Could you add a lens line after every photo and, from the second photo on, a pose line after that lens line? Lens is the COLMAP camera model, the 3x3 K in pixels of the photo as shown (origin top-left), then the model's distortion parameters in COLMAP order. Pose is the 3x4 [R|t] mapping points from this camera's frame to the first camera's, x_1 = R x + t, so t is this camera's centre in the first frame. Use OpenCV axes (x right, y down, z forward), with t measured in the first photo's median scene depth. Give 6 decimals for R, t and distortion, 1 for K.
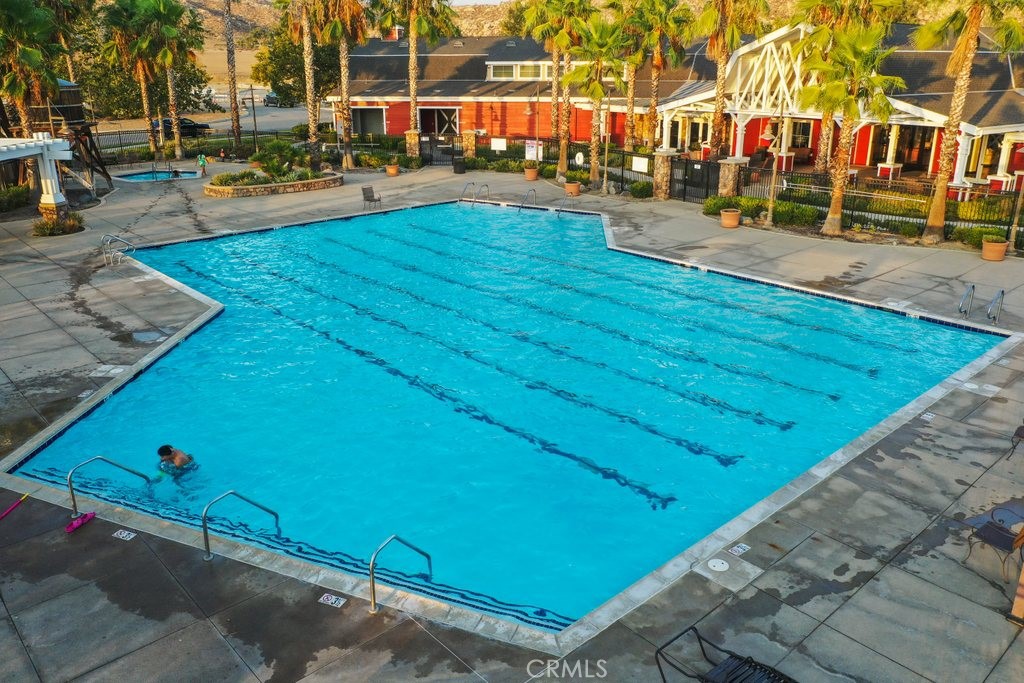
lens RADIAL K [[796.4, 0, 510.4], [0, 796.4, 343.7], [0, 0, 1]] dist [-0.013547, 0.002116]
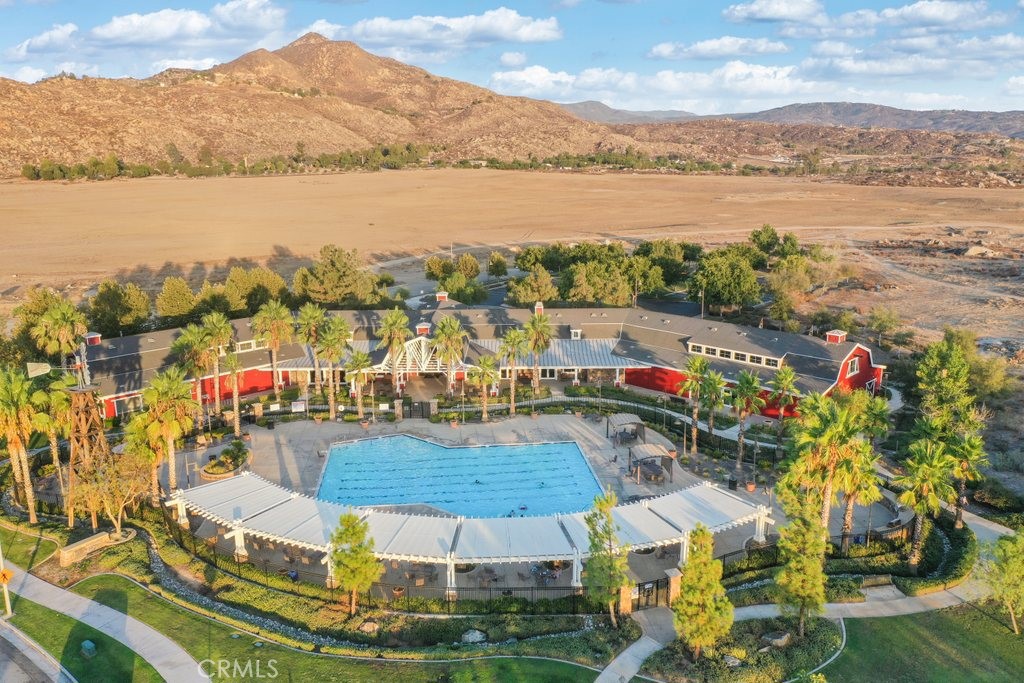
lens RADIAL K [[796.4, 0, 511.0], [0, 796.4, 341.3], [0, 0, 1]] dist [-0.013547, 0.002116]
pose [[0.587046, -0.184158, 0.788329, -2.593608], [0.280950, 0.959606, 0.014954, -0.629405], [-0.759239, 0.212703, 0.615072, -1.350183]]
